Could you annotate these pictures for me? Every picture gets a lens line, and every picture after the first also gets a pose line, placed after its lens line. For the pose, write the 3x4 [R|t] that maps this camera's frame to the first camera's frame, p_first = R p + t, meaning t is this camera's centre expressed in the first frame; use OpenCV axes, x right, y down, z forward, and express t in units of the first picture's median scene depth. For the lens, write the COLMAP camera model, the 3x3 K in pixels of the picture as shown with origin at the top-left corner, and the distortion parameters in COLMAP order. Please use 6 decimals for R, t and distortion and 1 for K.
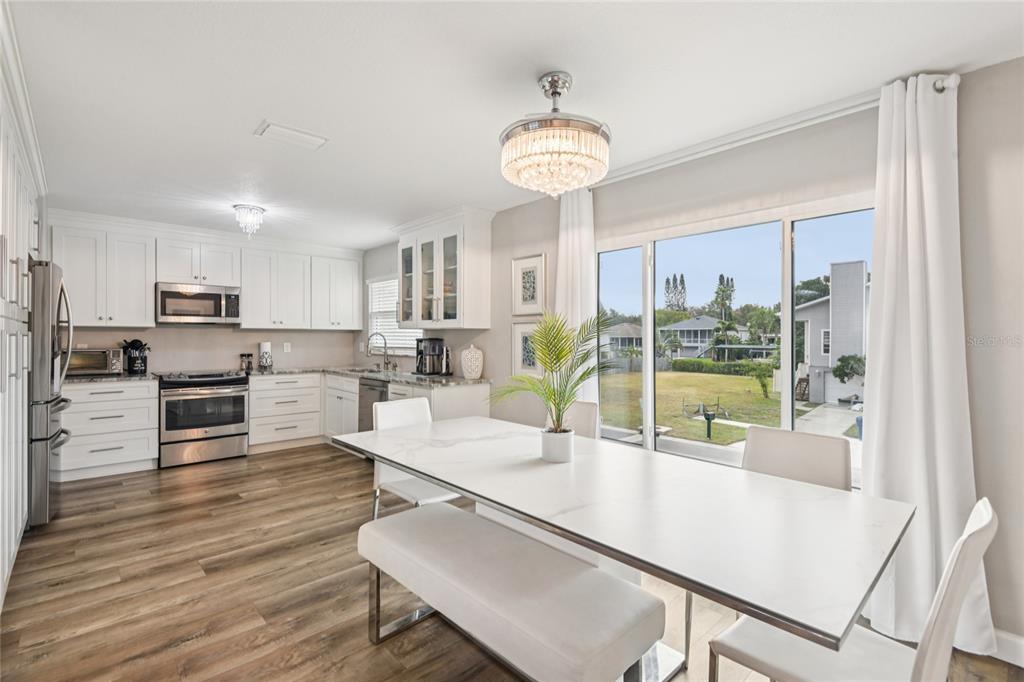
lens RADIAL K [[470.6, 0, 514.3], [0, 470.6, 331.2], [0, 0, 1]] dist [-0.001890, -0.000897]
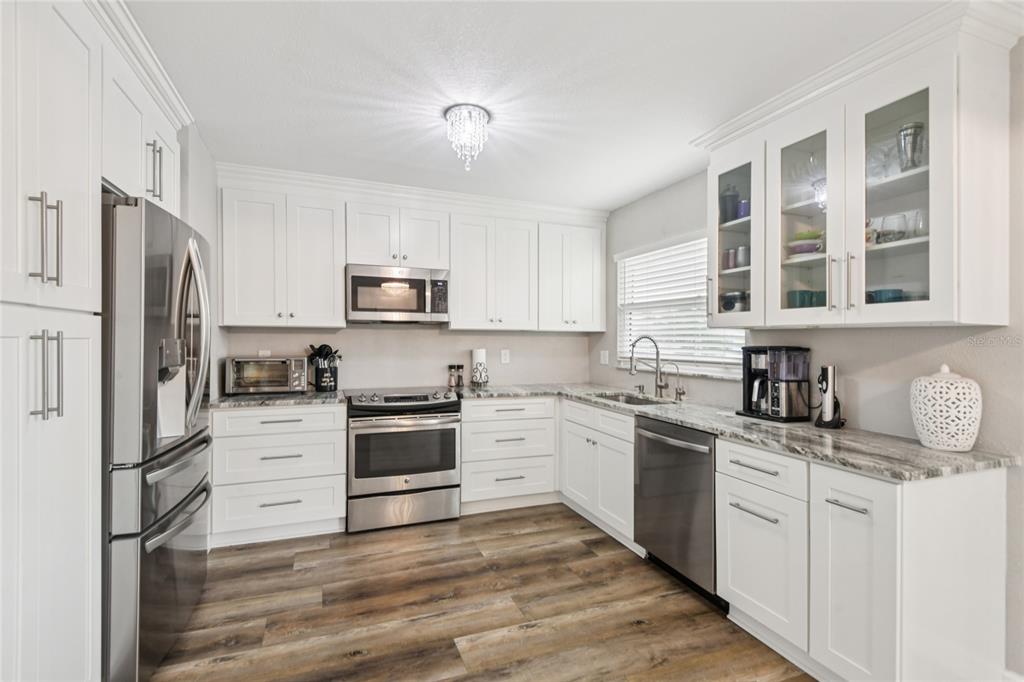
lens RADIAL K [[469.3, 0, 514.0], [0, 469.3, 337.7], [0, 0, 1]] dist [0.000596, -0.000341]
pose [[0.931681, 0.003253, -0.363262, -0.260825], [-0.001348, 0.999984, 0.005499, 0.002718], [0.363274, -0.004634, 0.931671, 0.419540]]
